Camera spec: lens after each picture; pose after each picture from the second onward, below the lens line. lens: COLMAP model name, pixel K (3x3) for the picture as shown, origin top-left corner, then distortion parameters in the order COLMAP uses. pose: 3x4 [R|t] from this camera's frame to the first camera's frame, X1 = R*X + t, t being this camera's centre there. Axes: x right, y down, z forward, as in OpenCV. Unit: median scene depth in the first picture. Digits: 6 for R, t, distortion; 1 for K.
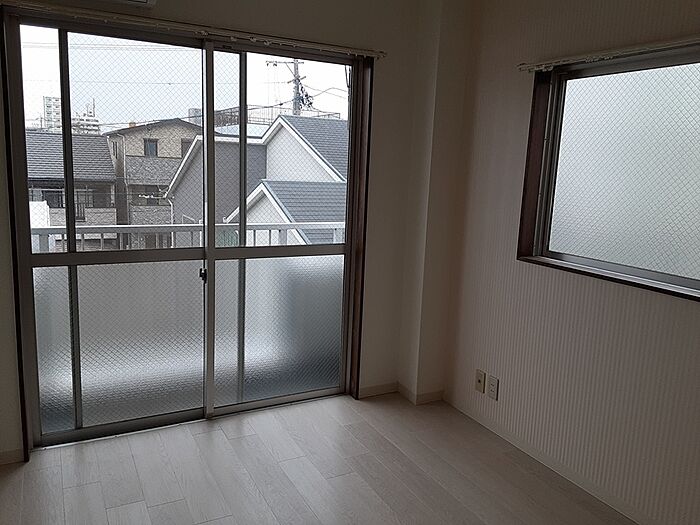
lens RADIAL K [[561.4, 0, 351.8], [0, 561.4, 258.3], [0, 0, 1]] dist [0.049021, -0.058175]
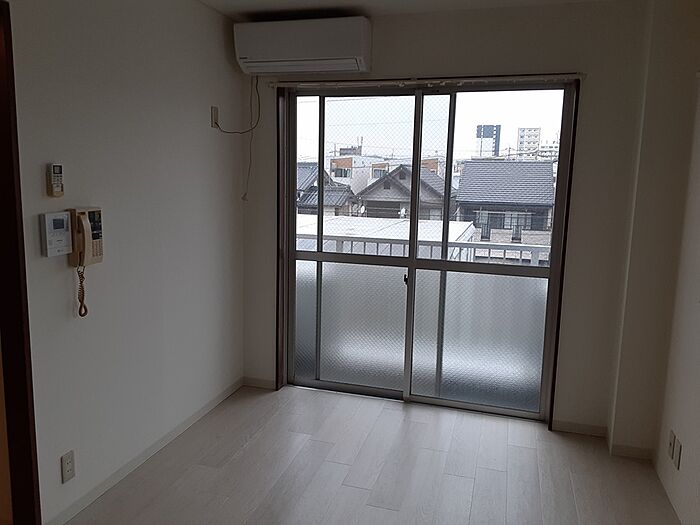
lens RADIAL K [[561.4, 0, 349.5], [0, 561.4, 262.5], [0, 0, 1]] dist [0.049021, -0.058175]
pose [[0.711344, 0.089300, -0.697148, 0.450439], [-0.113836, 0.993438, 0.011099, -0.007527], [0.693564, 0.071465, 0.716841, 0.045676]]
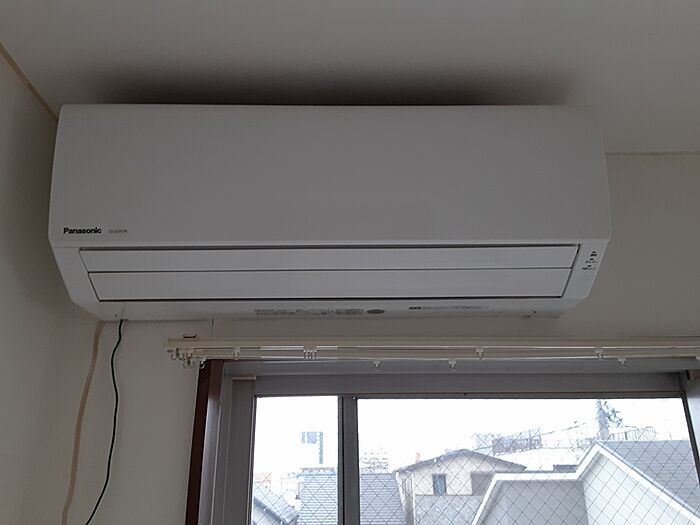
lens RADIAL K [[561.4, 0, 349.7], [0, 561.4, 260.6], [0, 0, 1]] dist [0.049021, -0.058175]
pose [[0.887693, -0.213227, -0.408086, -0.250173], [-0.031868, 0.855728, -0.516443, -0.215743], [0.459331, 0.471448, 0.752829, 0.505052]]
